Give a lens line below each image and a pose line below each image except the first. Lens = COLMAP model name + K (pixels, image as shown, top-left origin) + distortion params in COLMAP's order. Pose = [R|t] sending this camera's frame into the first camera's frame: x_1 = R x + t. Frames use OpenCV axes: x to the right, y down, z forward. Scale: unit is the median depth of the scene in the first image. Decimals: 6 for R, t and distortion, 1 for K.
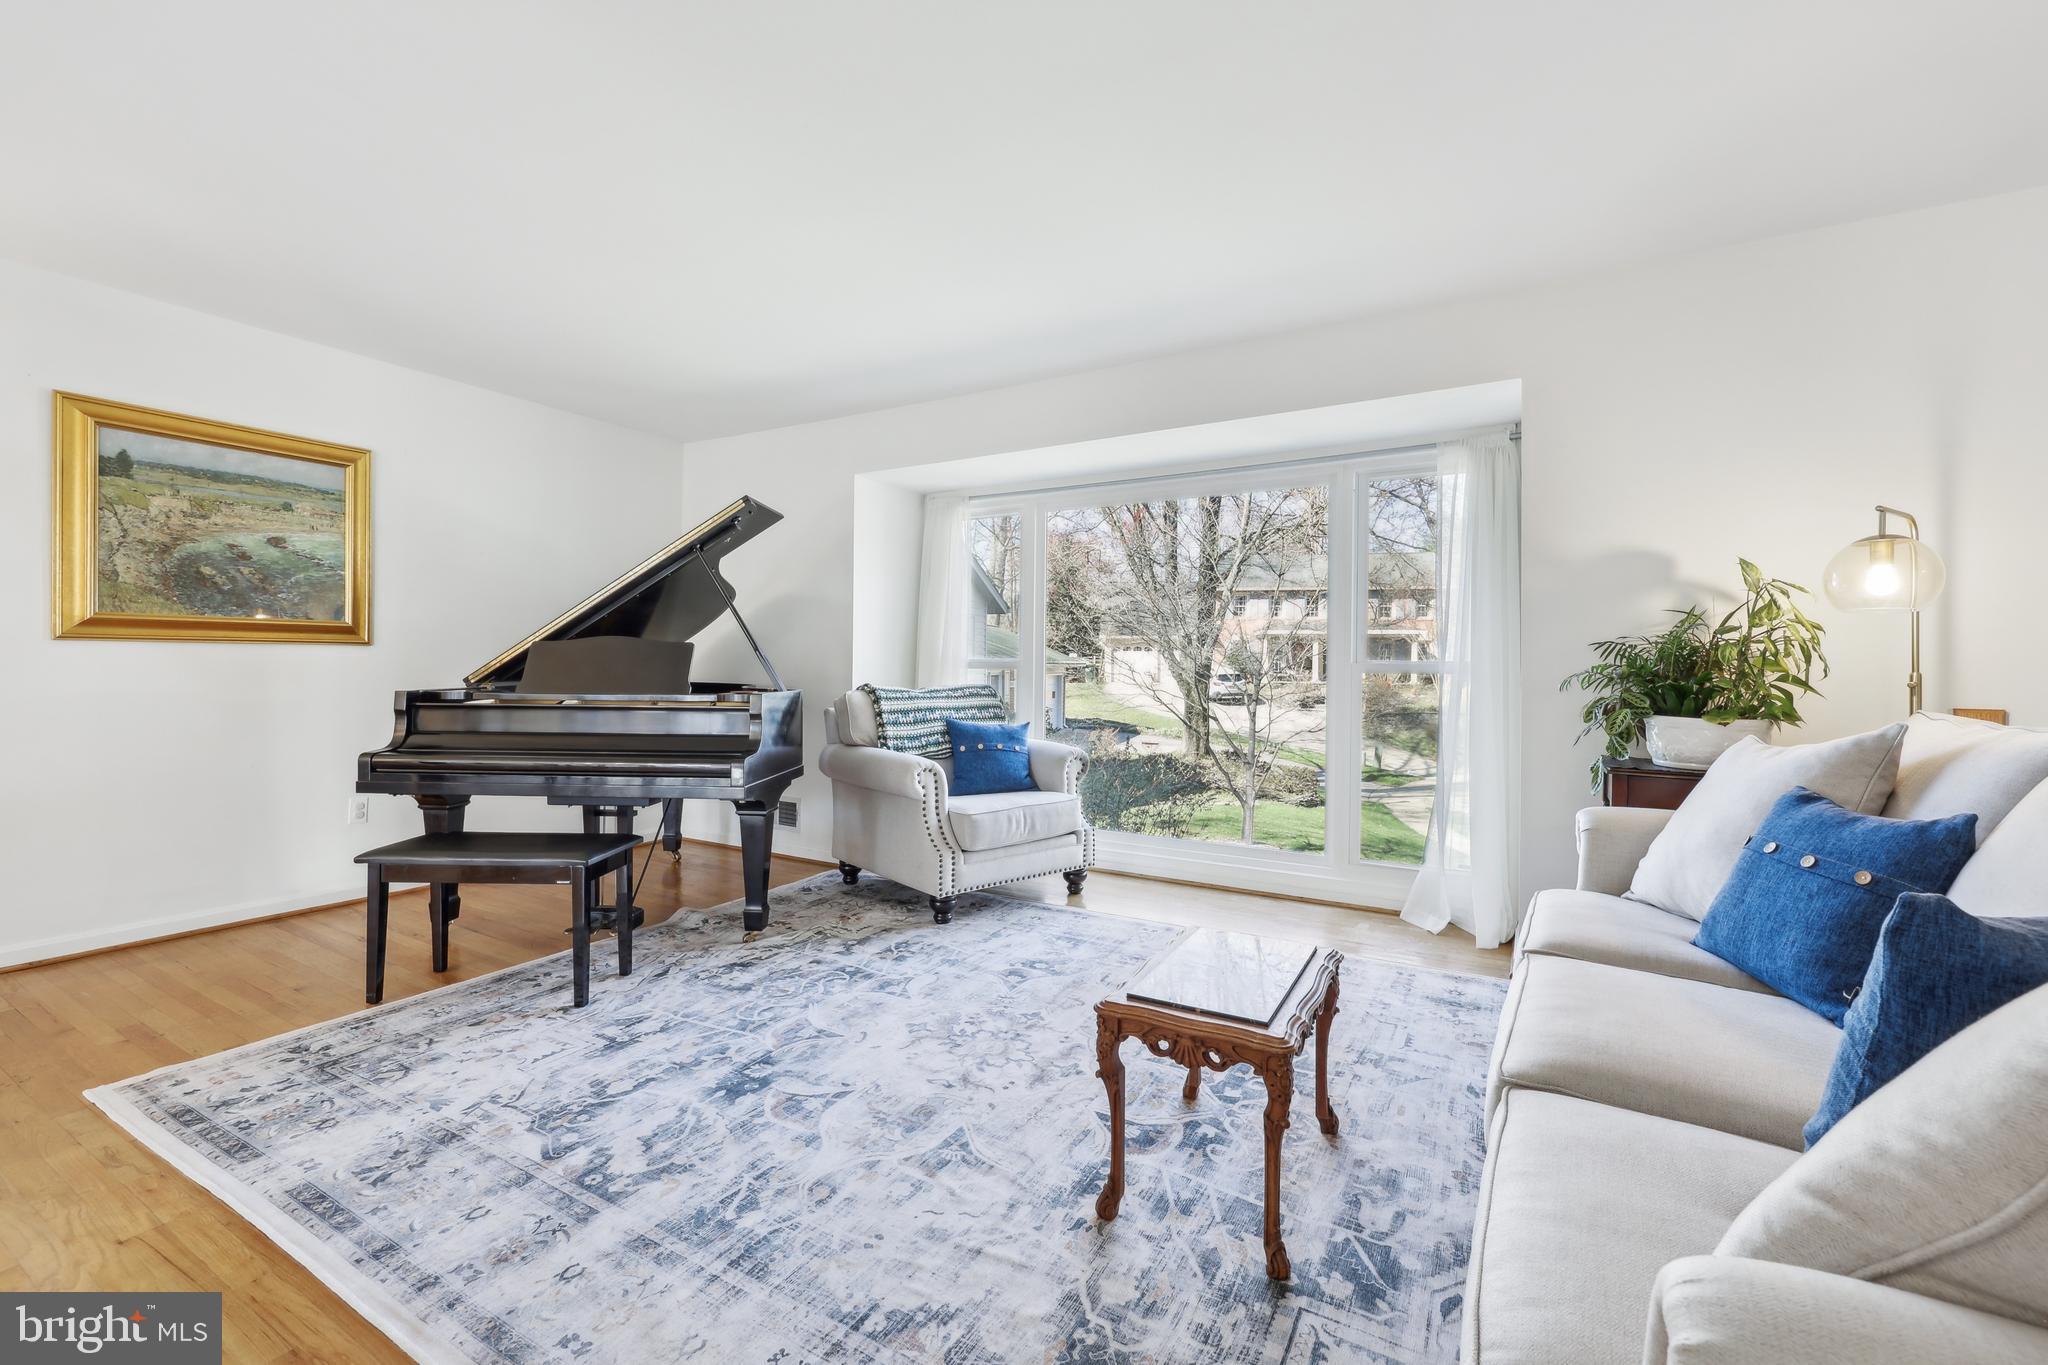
lens RADIAL K [[848.8, 0, 1029.3], [0, 848.8, 655.0], [0, 0, 1]] dist [-0.000712, 0.000239]
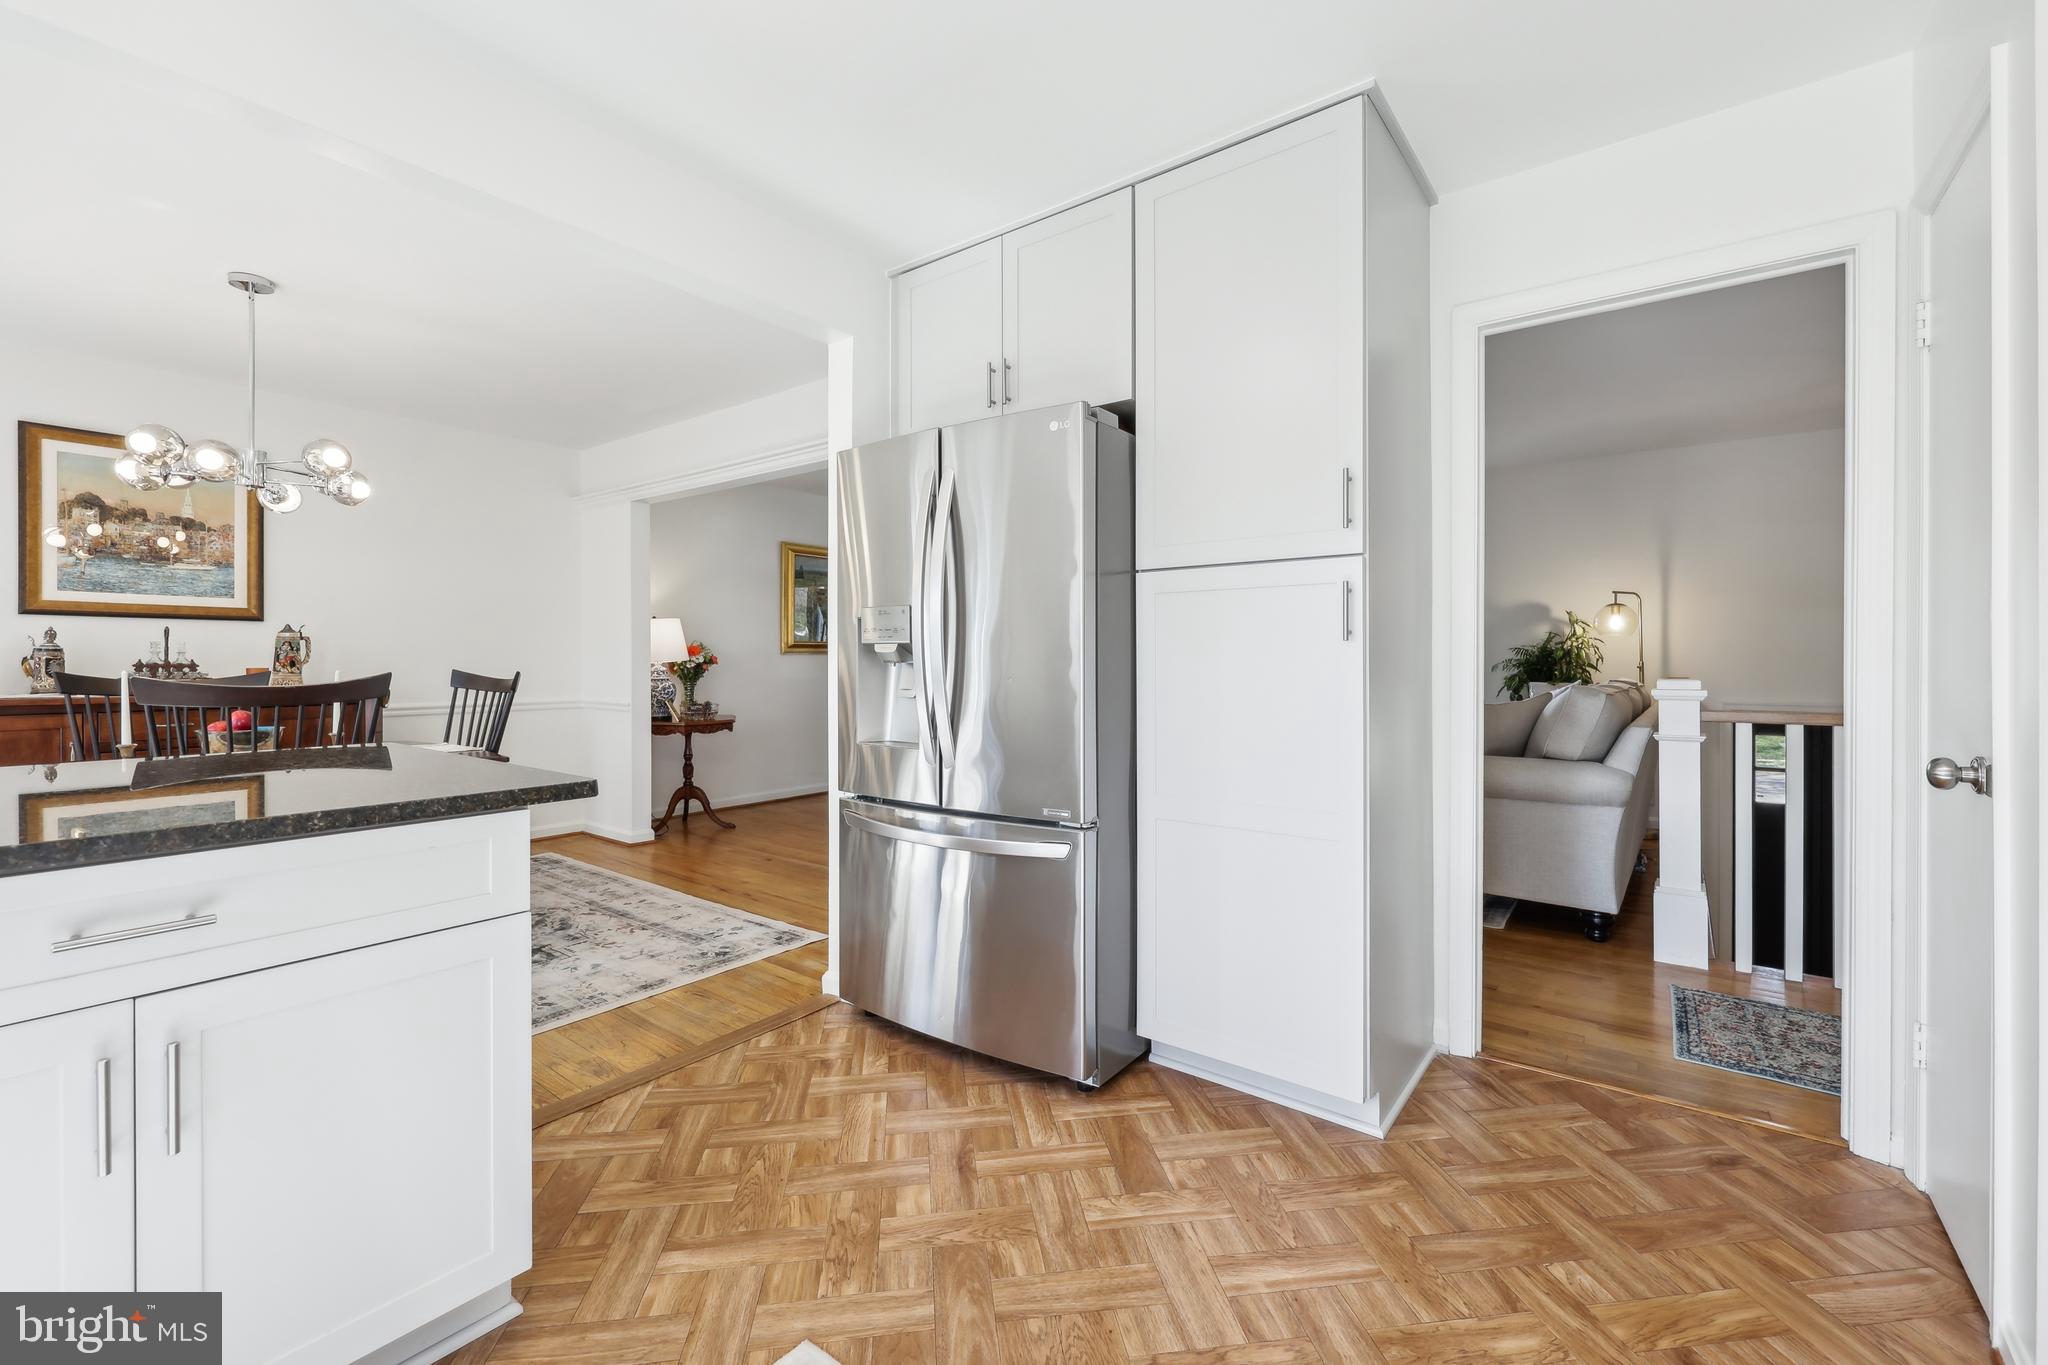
lens RADIAL K [[848.8, 0, 1029.3], [0, 848.8, 655.0], [0, 0, 1]] dist [-0.000712, 0.000239]
pose [[0.993109, -0.000145, -0.117192, -0.322709], [0.000460, 0.999996, 0.002665, -0.003393], [0.117191, -0.002701, 0.993106, -1.451017]]
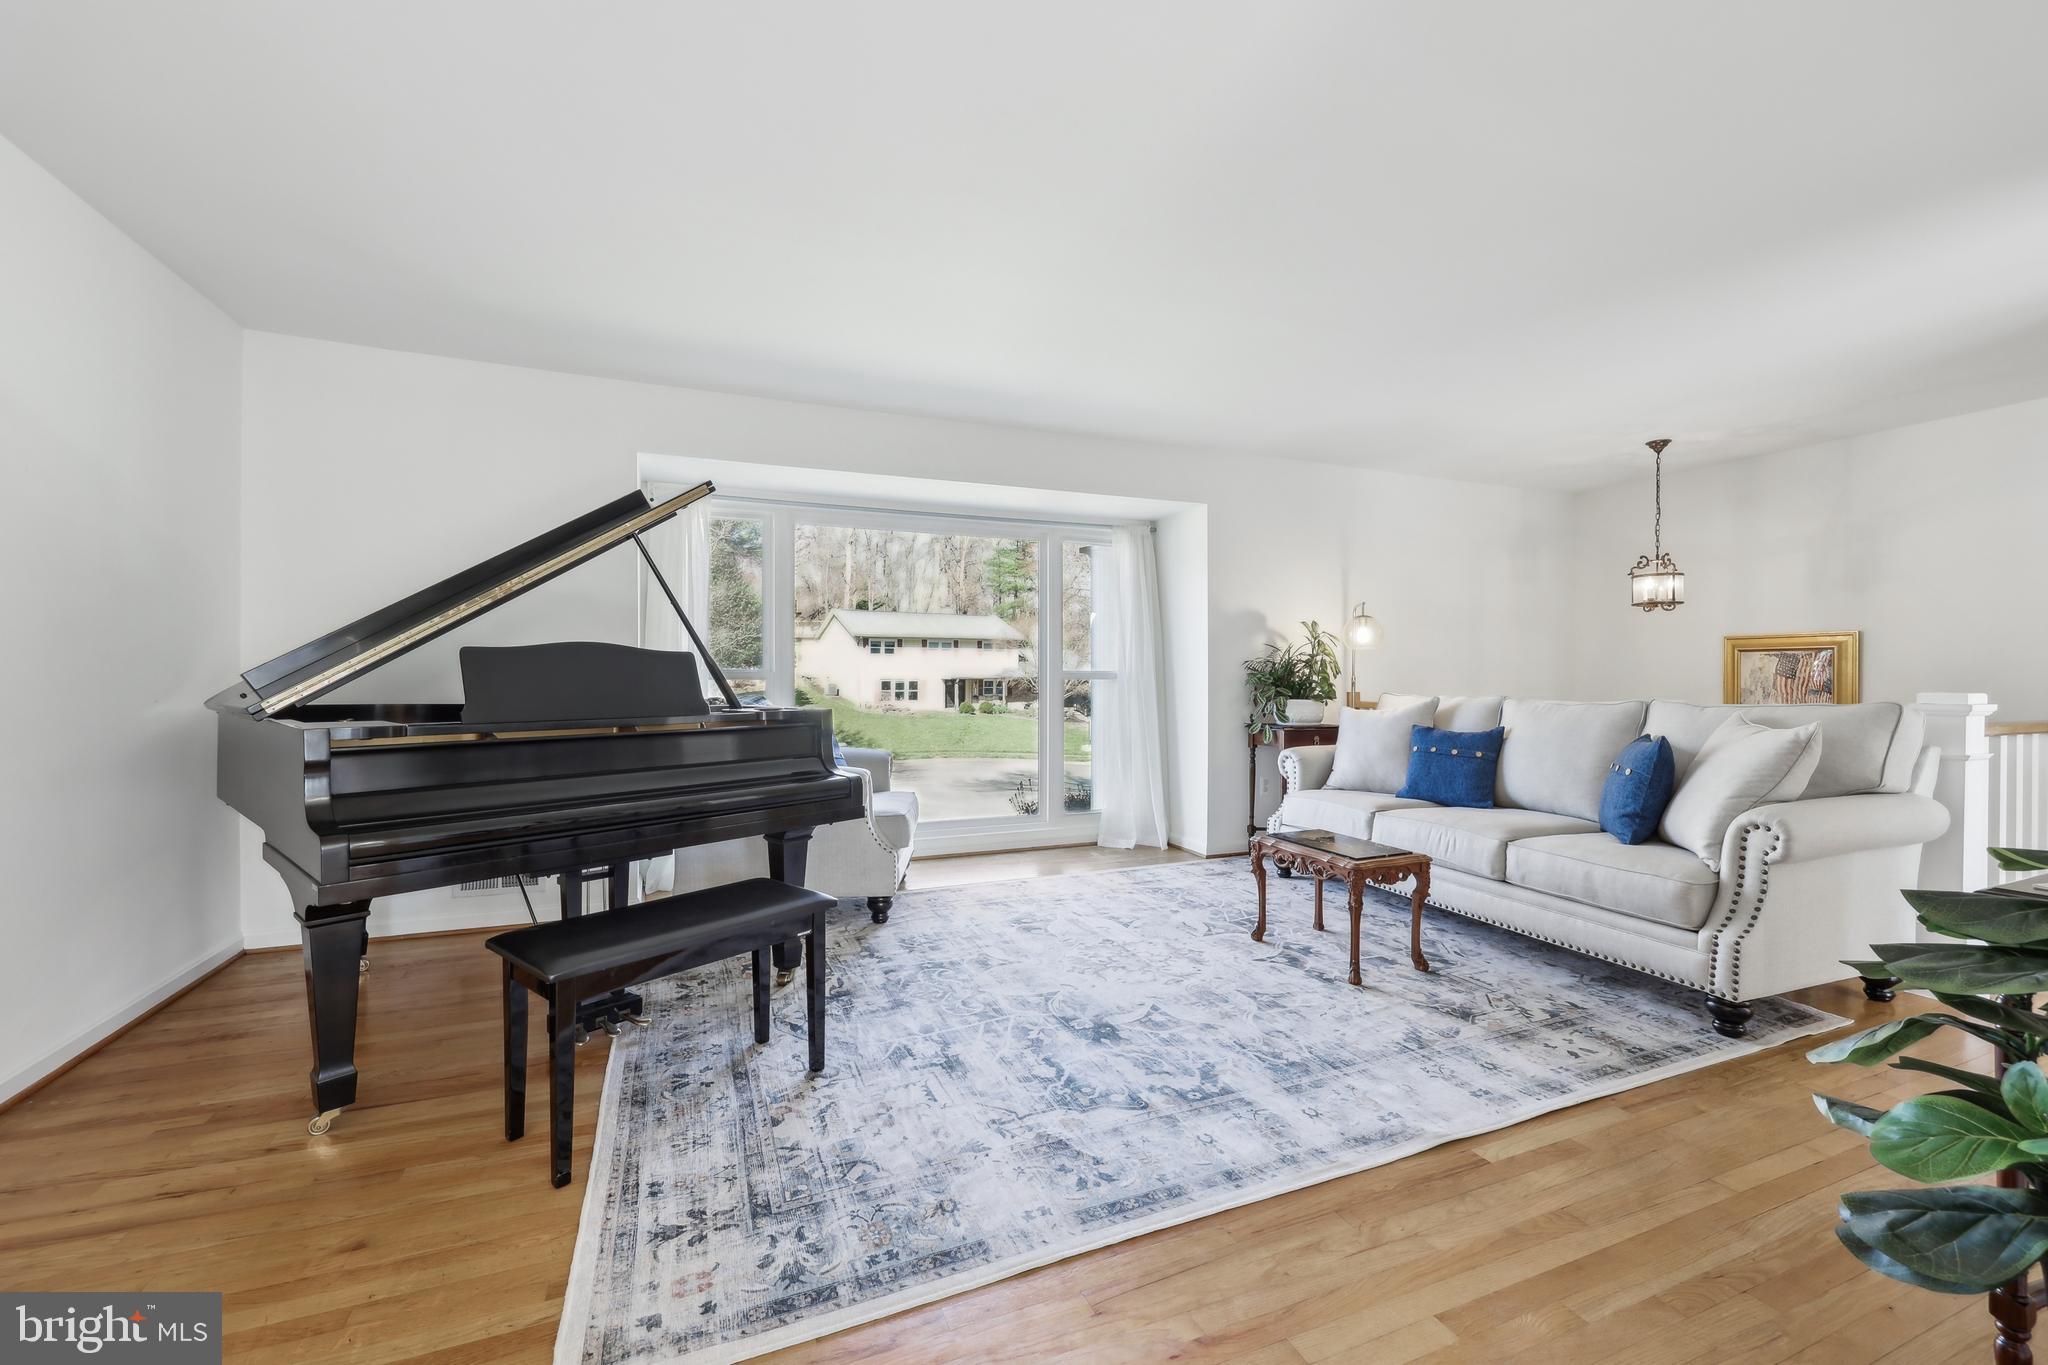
lens RADIAL K [[848.8, 0, 1029.3], [0, 848.8, 655.0], [0, 0, 1]] dist [-0.000712, 0.000239]
pose [[0.597271, 0.011395, 0.801958, -1.254509], [-0.007507, 0.999935, -0.008617, -0.008710], [-0.802004, -0.000873, 0.597318, 0.343969]]
